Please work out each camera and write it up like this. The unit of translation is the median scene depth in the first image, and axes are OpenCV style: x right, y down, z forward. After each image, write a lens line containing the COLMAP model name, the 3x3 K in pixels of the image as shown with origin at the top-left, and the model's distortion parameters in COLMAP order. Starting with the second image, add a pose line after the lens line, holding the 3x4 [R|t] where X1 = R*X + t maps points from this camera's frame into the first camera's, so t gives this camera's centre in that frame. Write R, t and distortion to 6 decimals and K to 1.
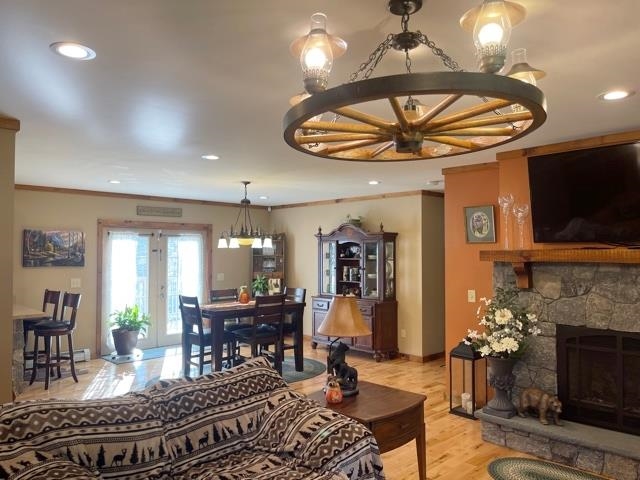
lens RADIAL K [[478.5, 0, 317.6], [0, 478.5, 244.2], [0, 0, 1]] dist [0.087999, -0.130697]
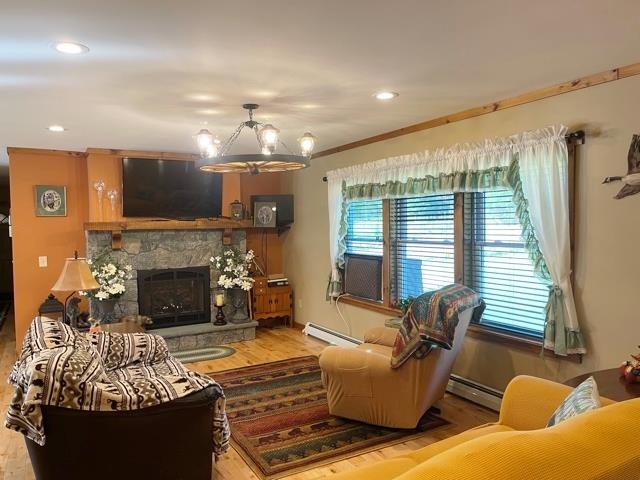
lens RADIAL K [[478.5, 0, 317.6], [0, 478.5, 244.2], [0, 0, 1]] dist [0.087999, -0.130697]
pose [[0.249972, -0.047939, 0.967065, -0.669781], [-0.003133, 0.998728, 0.050319, 0.003423], [-0.968248, -0.015608, 0.249504, 0.059759]]
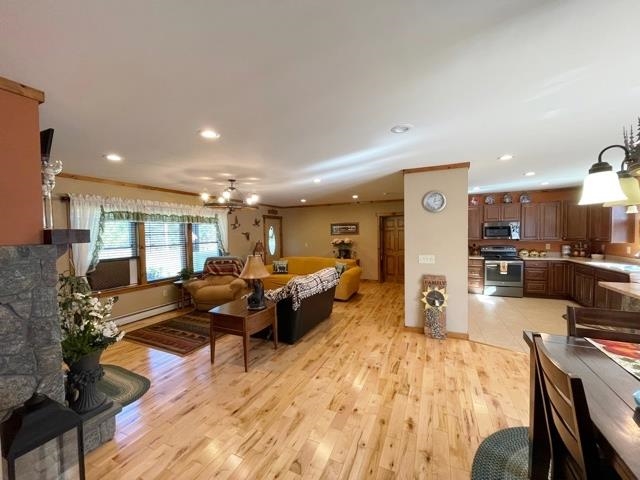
lens RADIAL K [[258.4, 0, 318.1], [0, 258.4, 243.3], [0, 0, 1]] dist [0.000243, 0.000430]
pose [[-0.929325, 0.030797, -0.367976, 0.125797], [0.023615, 0.999433, 0.024007, 0.029007], [0.368507, 0.013620, -0.929525, 1.333381]]
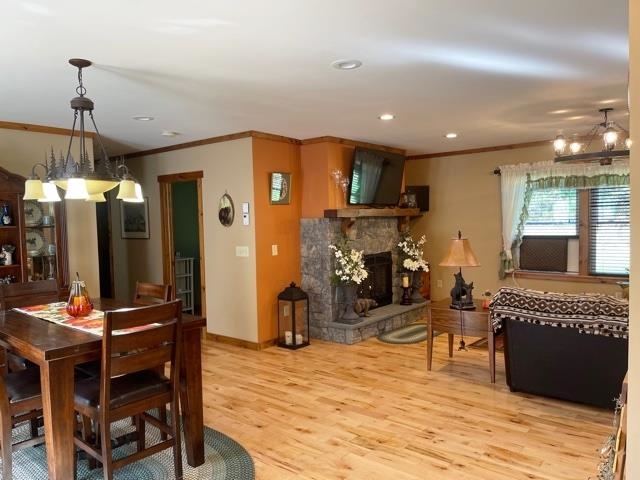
lens RADIAL K [[478.5, 0, 317.6], [0, 478.5, 244.2], [0, 0, 1]] dist [0.087999, -0.130697]
pose [[-0.124371, -0.051760, 0.990885, -0.841199], [0.004376, 0.998600, 0.052712, 0.034567], [-0.992226, 0.010892, -0.123970, 1.060500]]
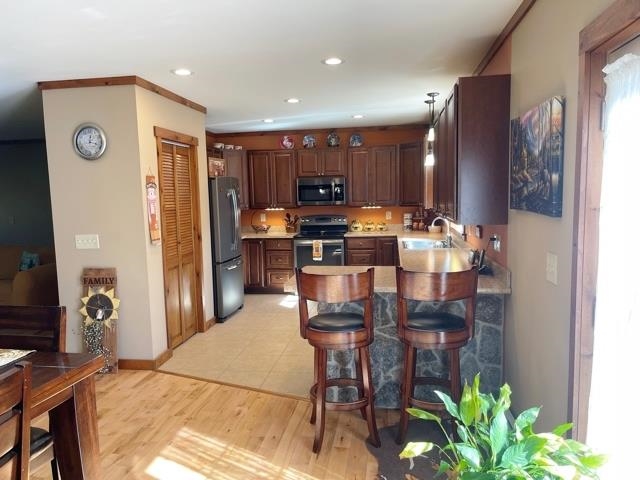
lens RADIAL K [[478.5, 0, 317.6], [0, 478.5, 244.2], [0, 0, 1]] dist [0.087999, -0.130697]
pose [[-0.794050, 0.082230, -0.602265, -0.277480], [0.032587, 0.995141, 0.092908, 0.043177], [0.606979, 0.054147, -0.792871, 1.655656]]
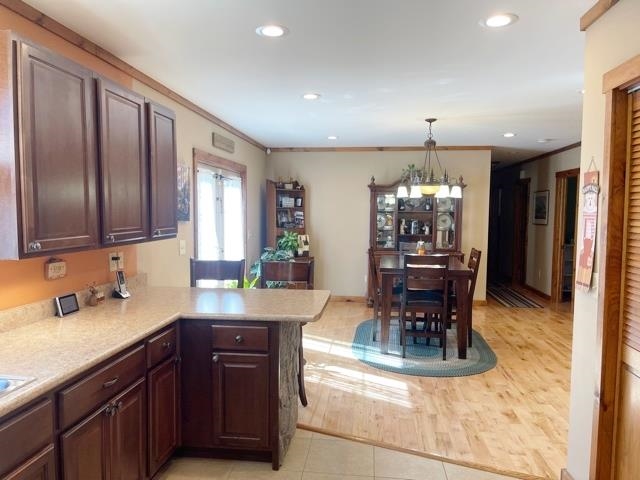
lens RADIAL K [[478.5, 0, 317.6], [0, 478.5, 244.2], [0, 0, 1]] dist [0.087999, -0.130697]
pose [[0.775145, -0.040441, 0.630488, -1.082261], [-0.017005, 0.996252, 0.084809, 0.028096], [-0.631555, -0.076461, 0.771552, 0.576804]]
